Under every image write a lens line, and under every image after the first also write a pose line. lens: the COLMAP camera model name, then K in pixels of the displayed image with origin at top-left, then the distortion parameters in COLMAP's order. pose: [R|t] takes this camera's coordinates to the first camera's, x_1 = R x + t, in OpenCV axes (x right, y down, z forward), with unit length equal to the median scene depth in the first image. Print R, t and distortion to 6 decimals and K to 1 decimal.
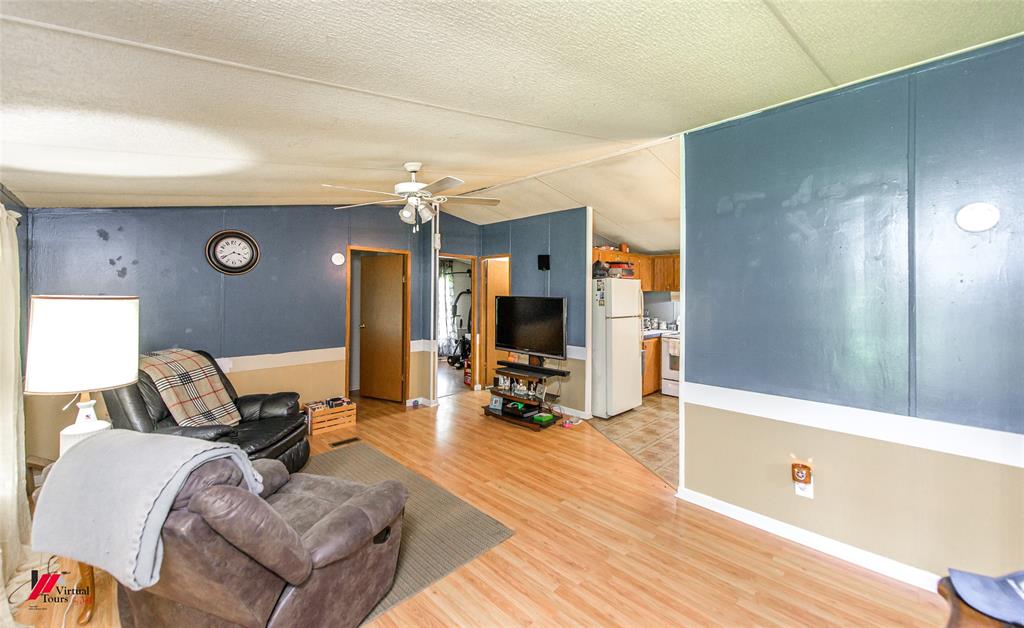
lens RADIAL K [[389.5, 0, 543.2], [0, 389.5, 292.2], [0, 0, 1]] dist [0.000021, -0.000032]
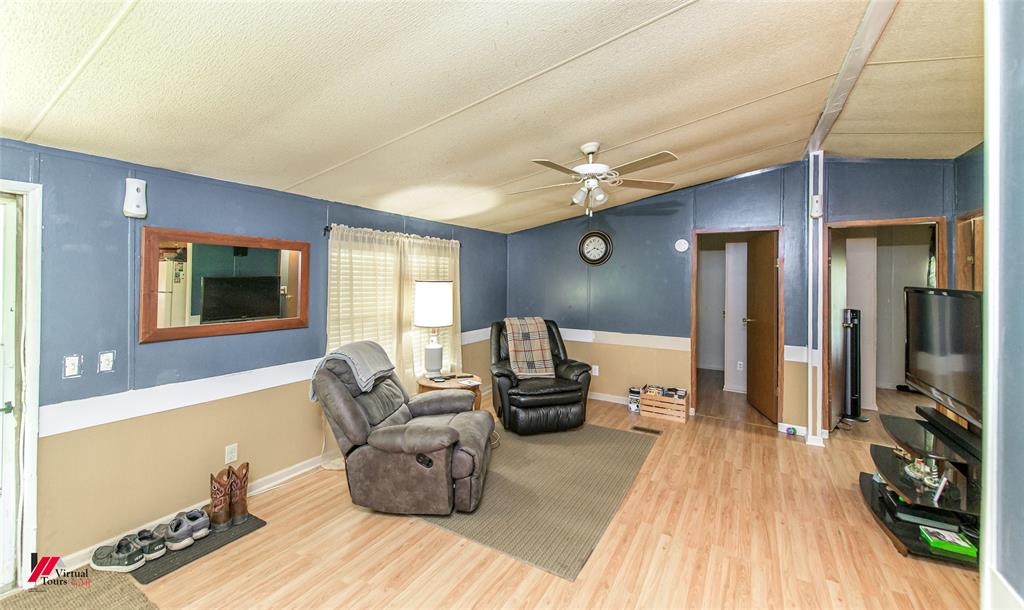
lens RADIAL K [[415.3, 0, 509.1], [0, 415.3, 275.0], [0, 0, 1]] dist [-0.000116, -0.000175]
pose [[0.212048, -0.011604, -0.977190, 0.477291], [-0.005434, 0.999900, -0.013053, 0.004666], [0.977244, 0.008078, 0.211964, 0.448668]]
